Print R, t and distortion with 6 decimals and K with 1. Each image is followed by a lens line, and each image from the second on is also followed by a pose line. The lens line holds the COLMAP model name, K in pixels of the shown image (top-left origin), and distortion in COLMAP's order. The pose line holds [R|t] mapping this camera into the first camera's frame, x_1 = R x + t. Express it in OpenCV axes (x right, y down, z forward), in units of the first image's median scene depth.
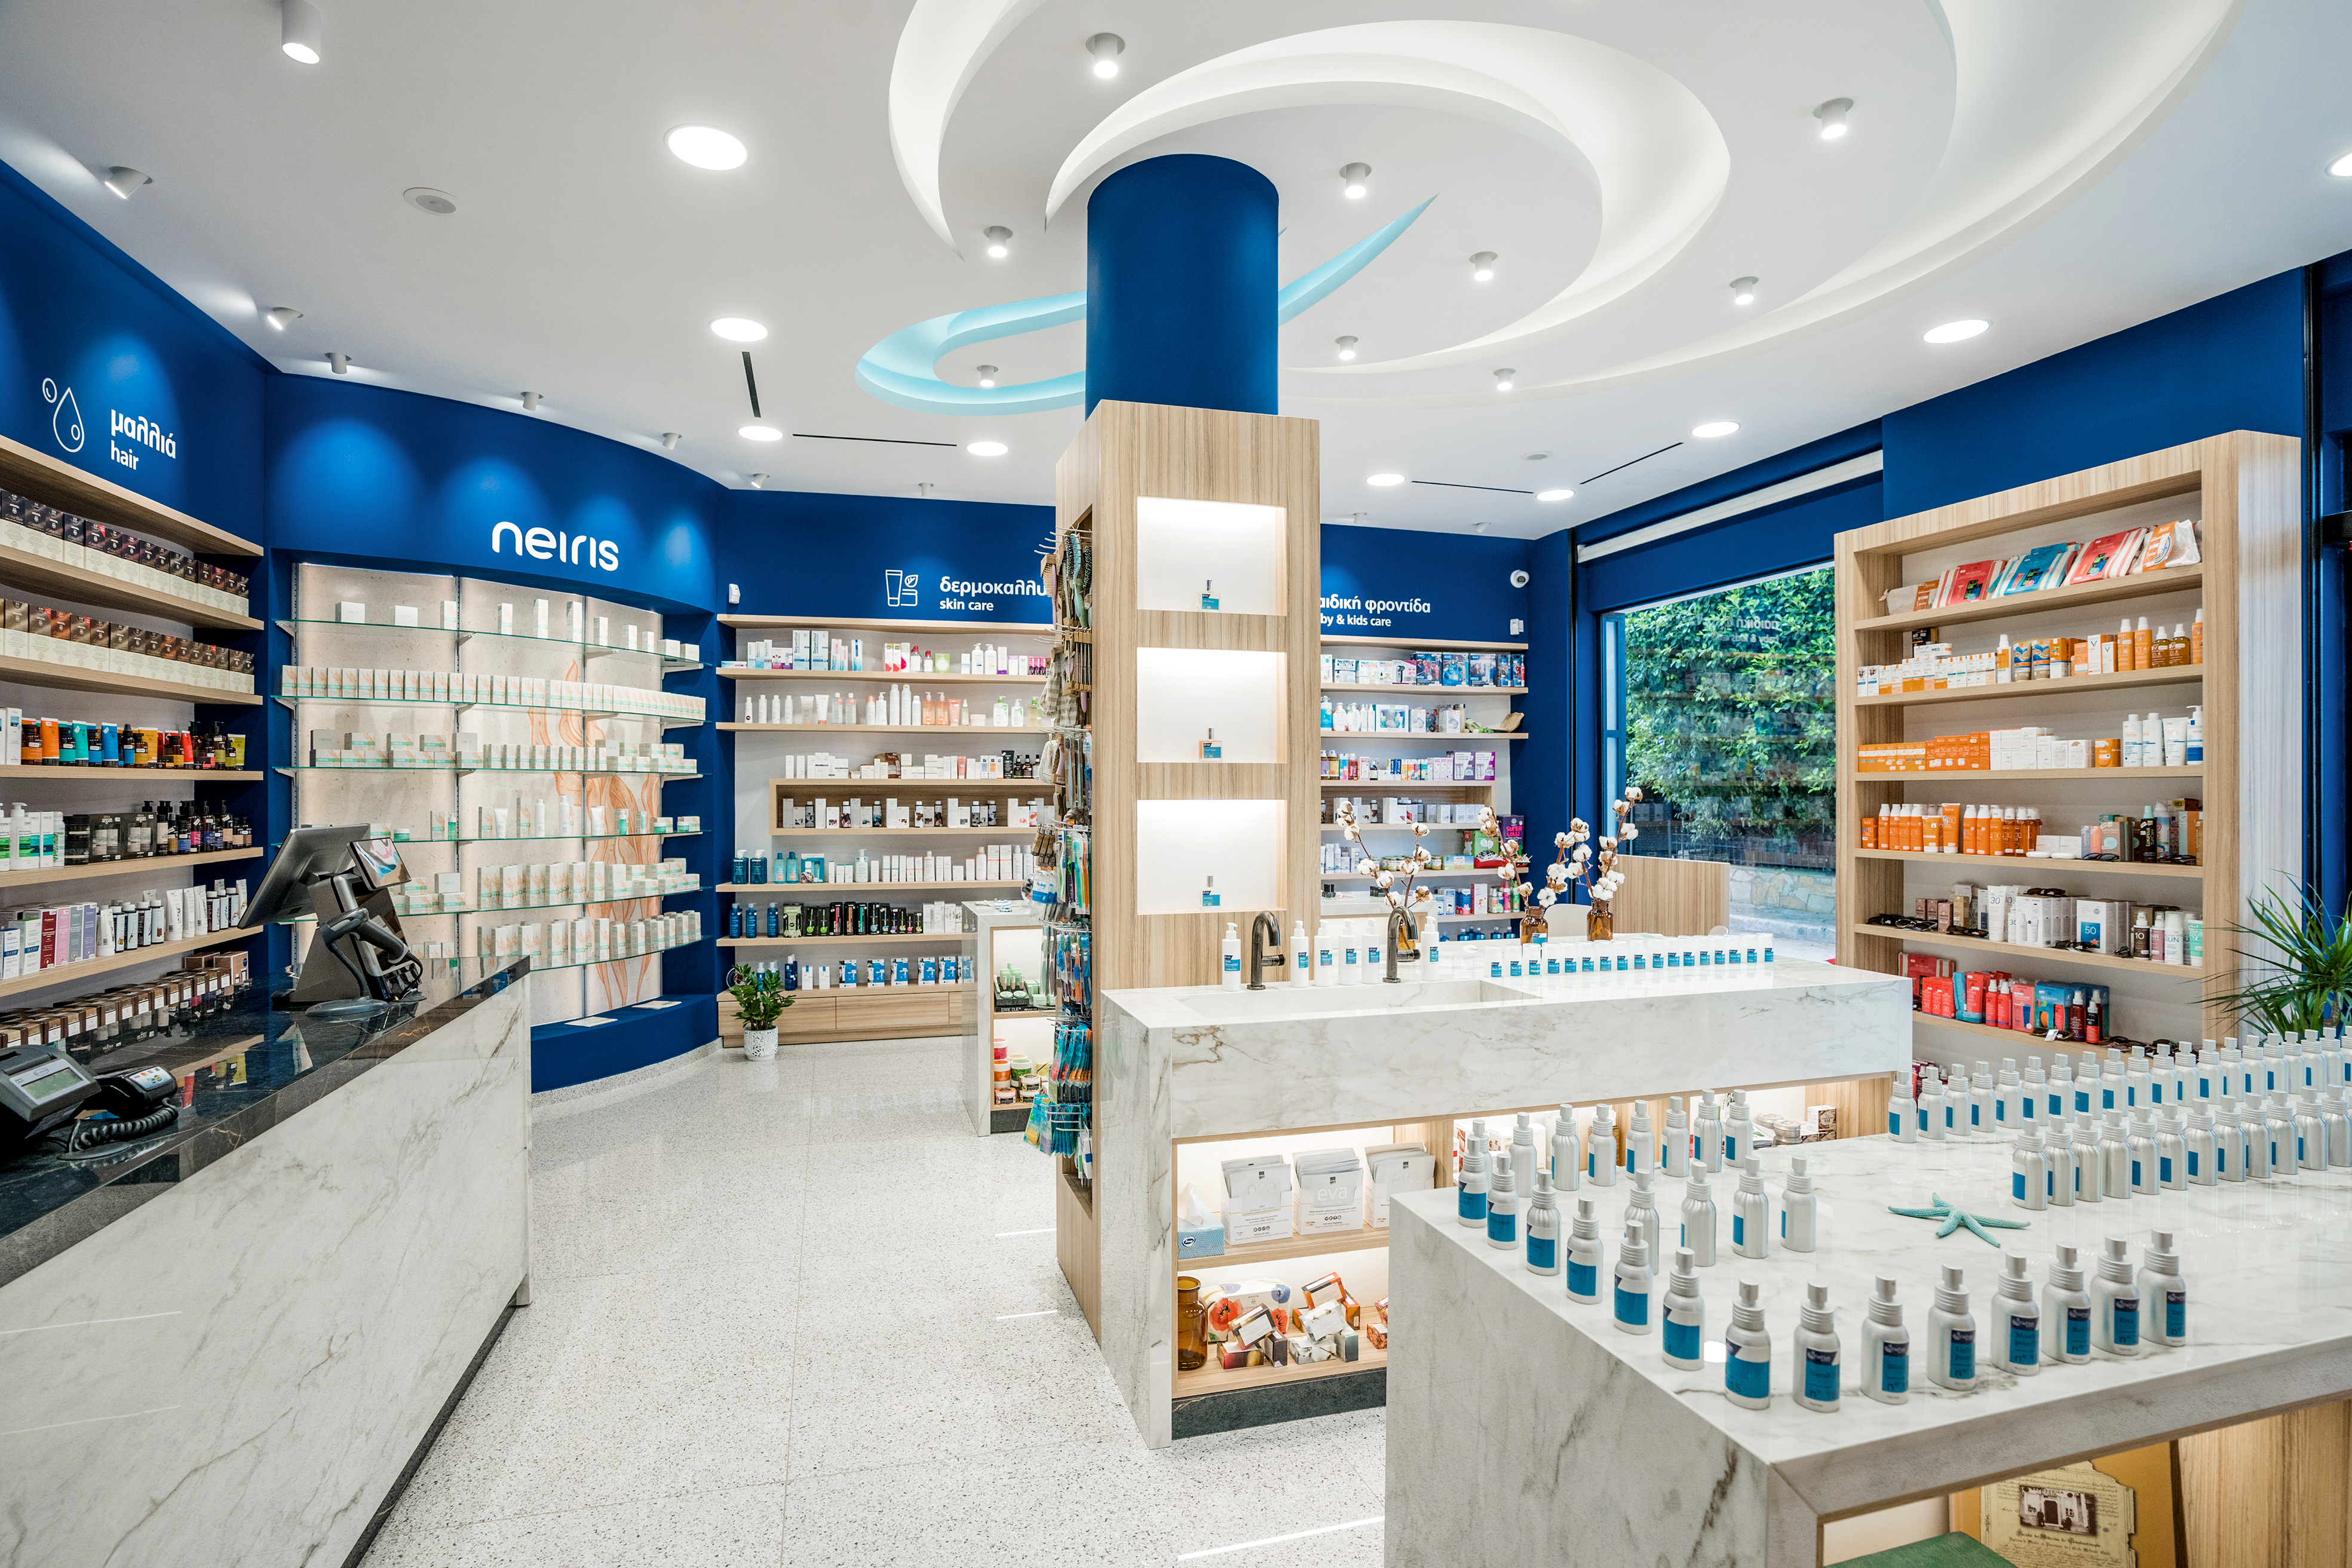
lens RADIAL K [[1118.6, 0, 1176.0], [0, 1118.6, 784.0], [0, 0, 1]] dist [-0.070114, 0.029602]
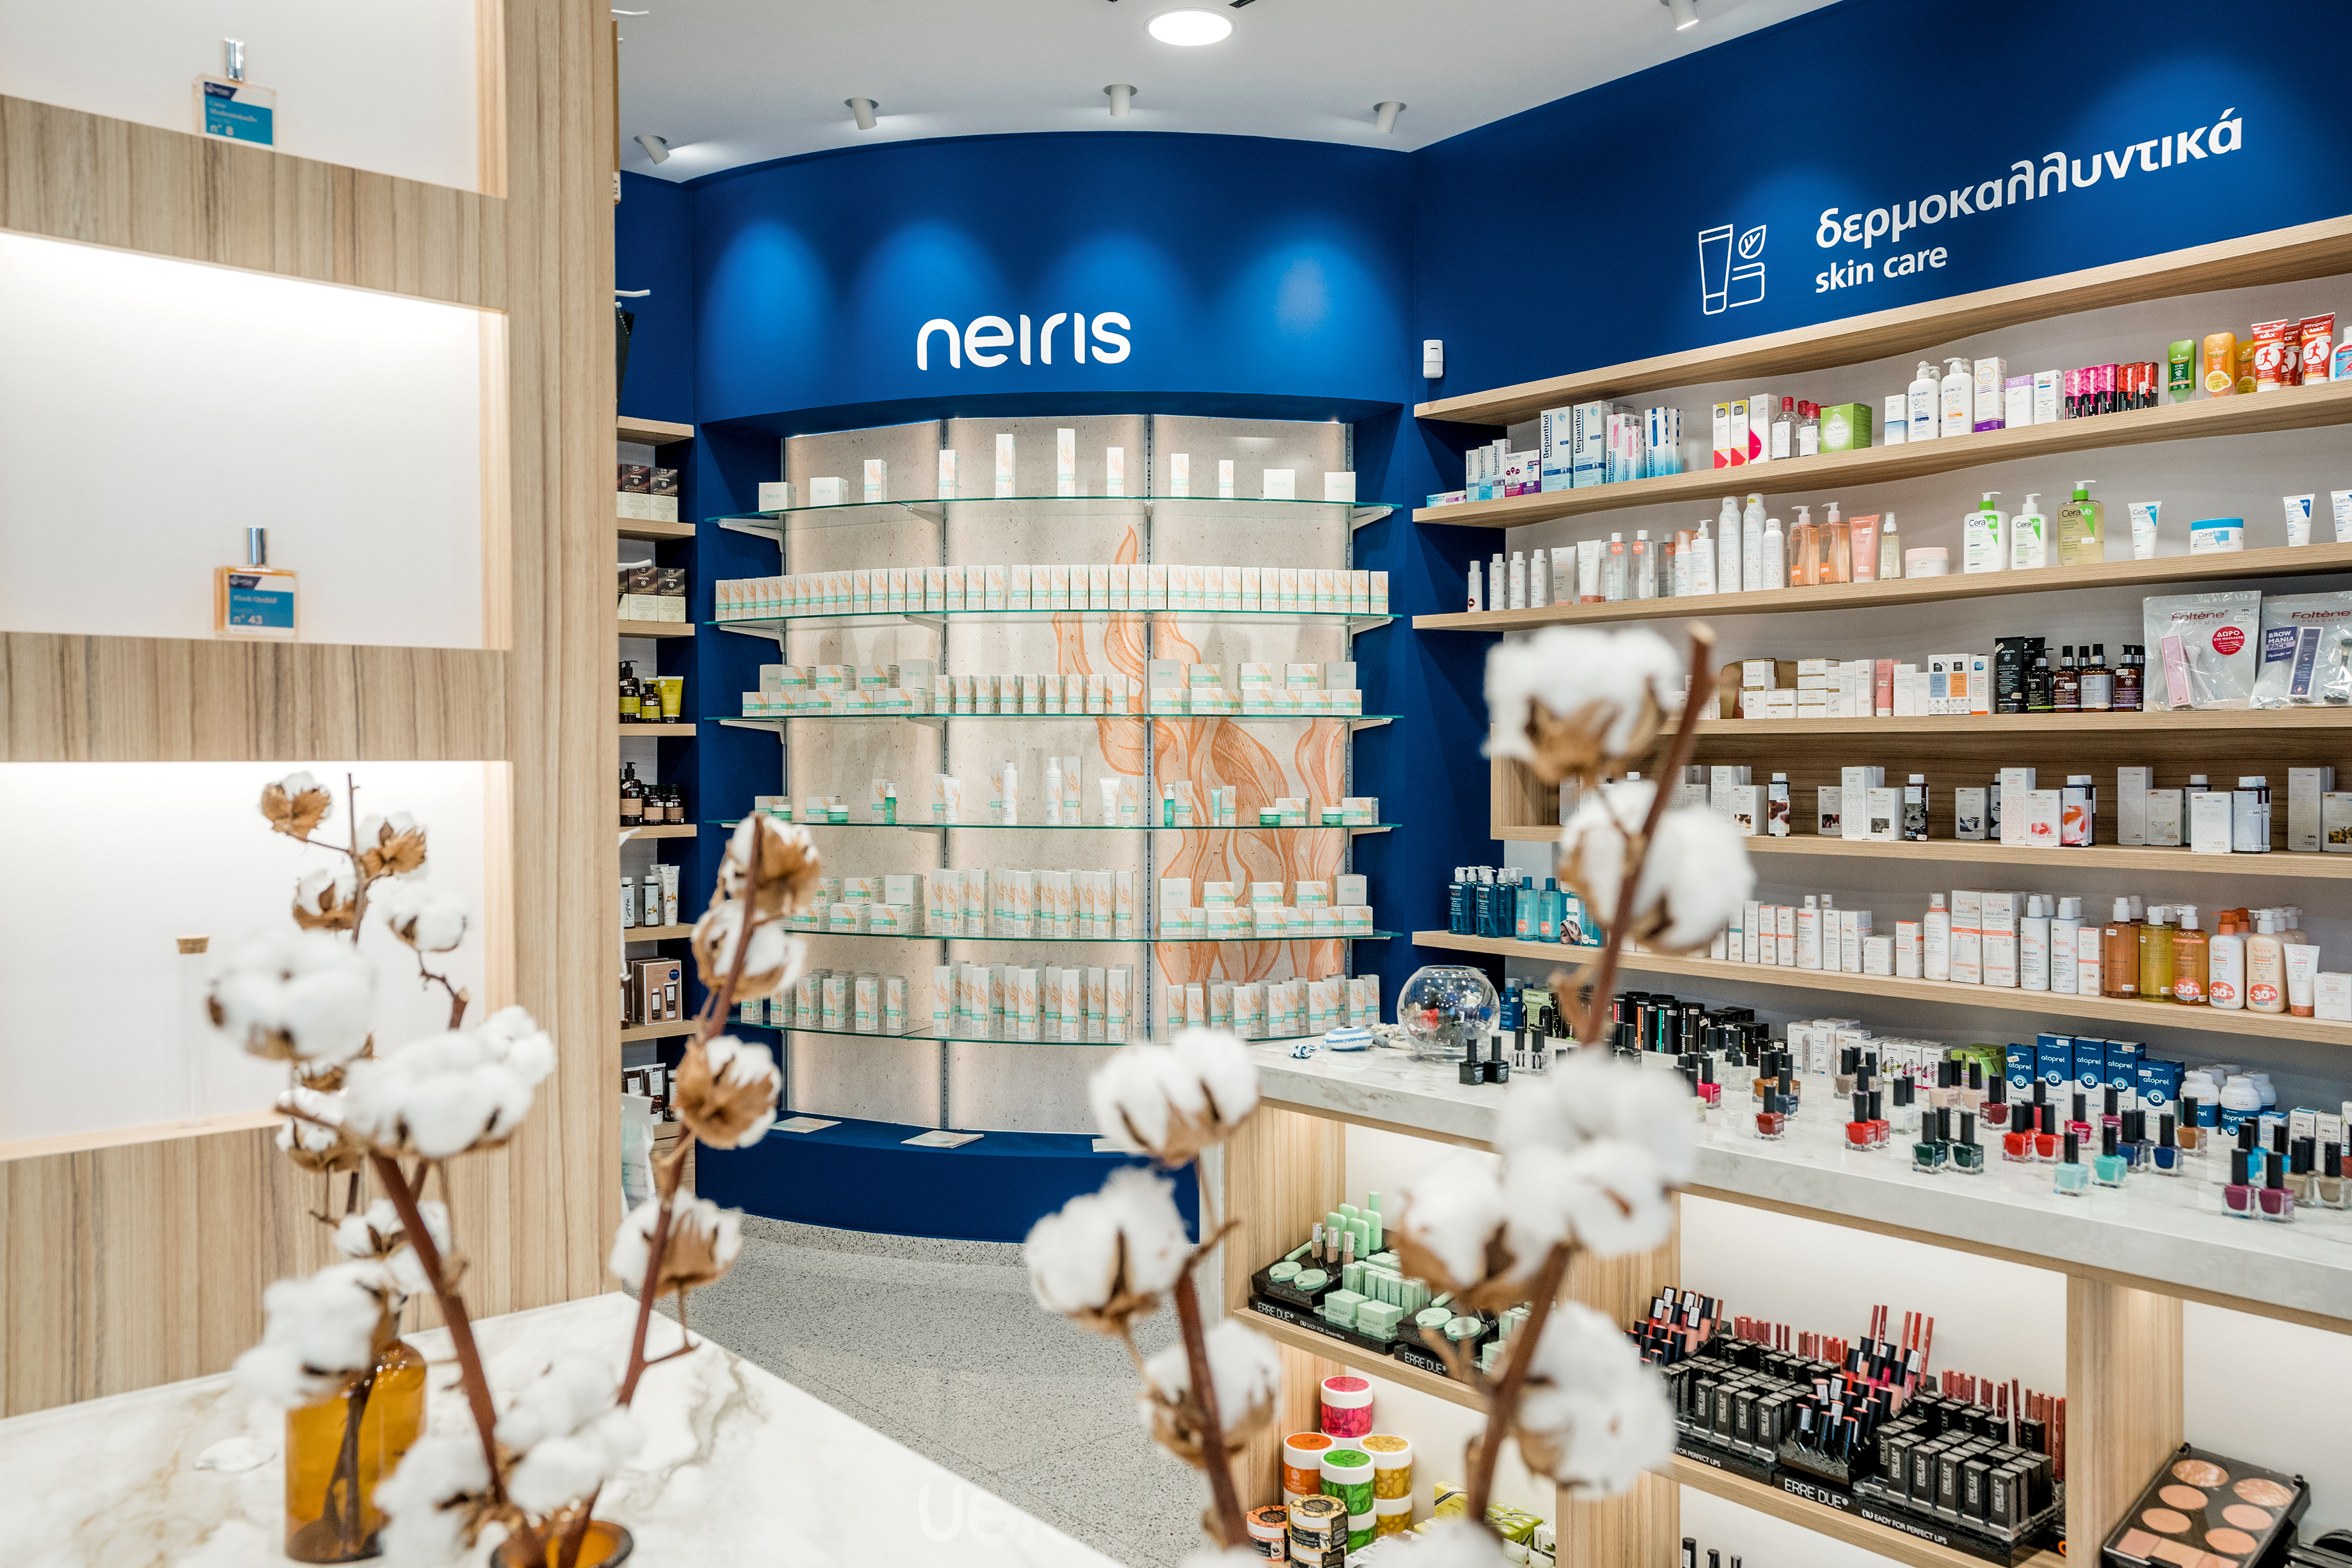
lens RADIAL K [[1828.3, 0, 1162.7], [0, 1828.3, 777.7], [0, 0, 1]] dist [0.002480, 0.051681]
pose [[0.412283, 0.011096, -0.910988, 0.294449], [0.006373, 0.999866, 0.015062, 0.005608], [0.911034, -0.012015, 0.412157, 0.508870]]
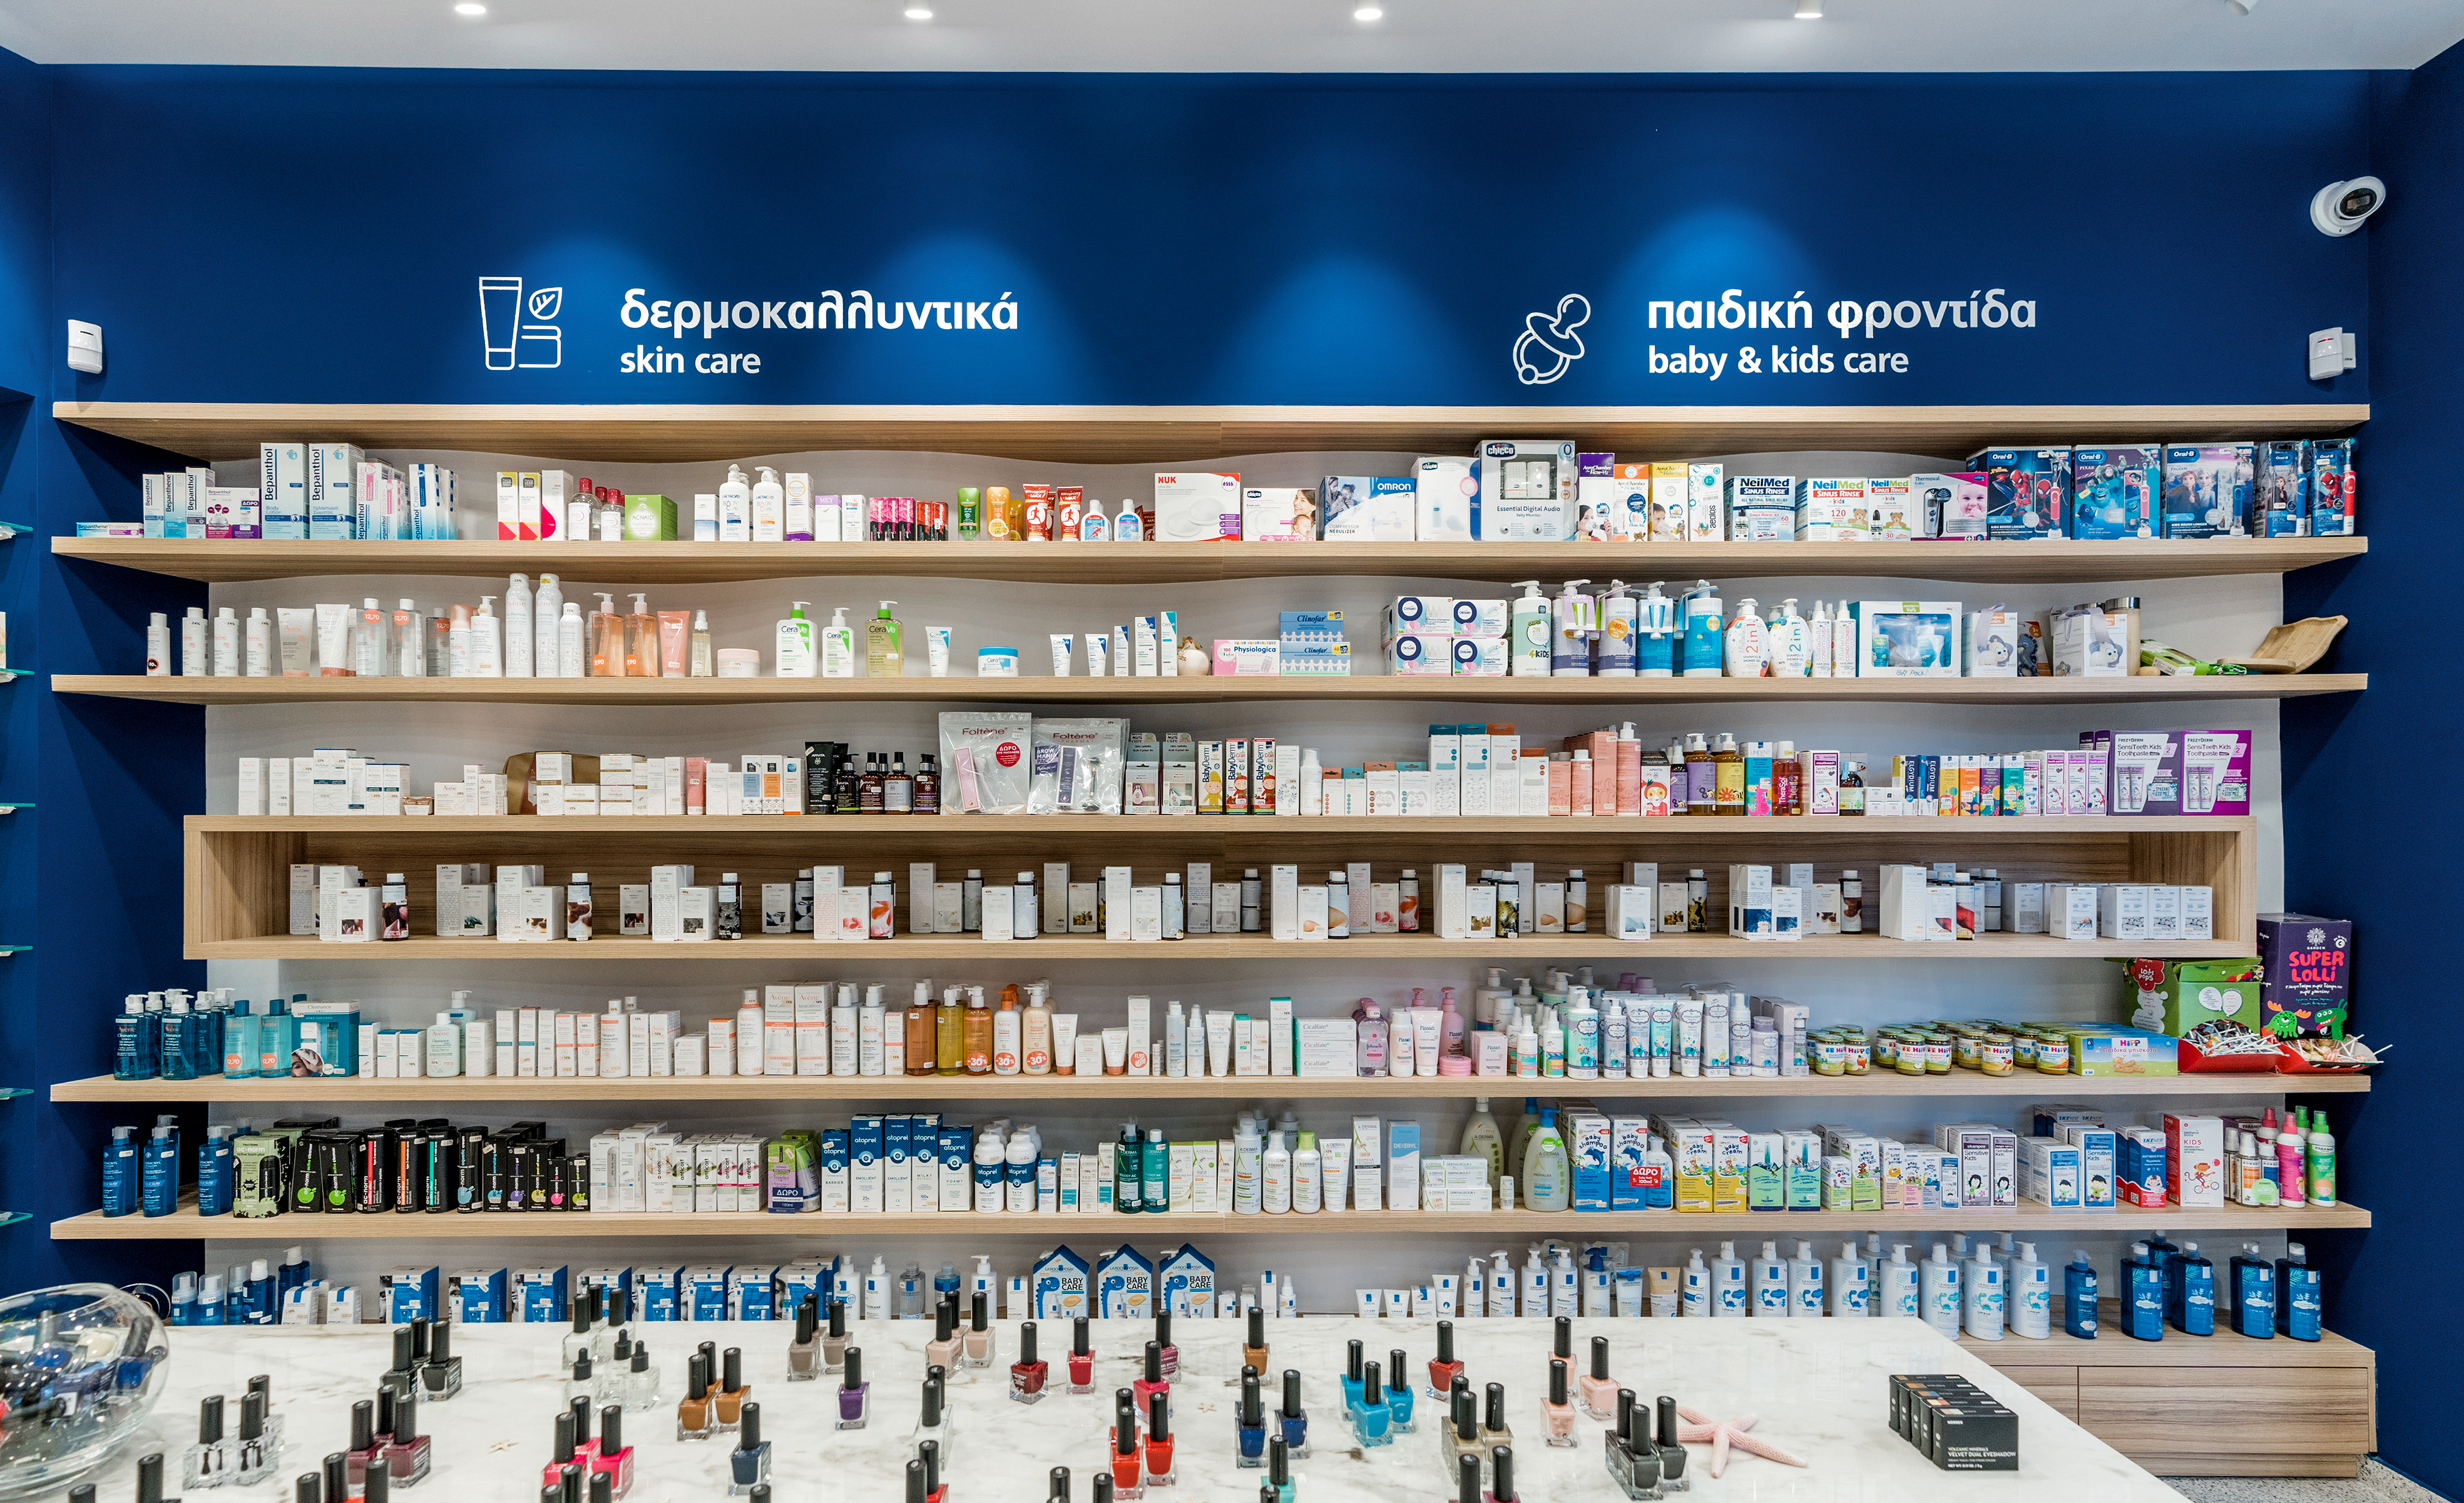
lens RADIAL K [[1237.9, 0, 1230.1], [0, 1237.9, 812.8], [0, 0, 1]] dist [0.001835, 0.007395]
pose [[0.962187, 0.000261, -0.272391, 0.106928], [0.001147, 0.999987, 0.005010, -0.007452], [0.272389, -0.005133, 0.962173, 0.642281]]
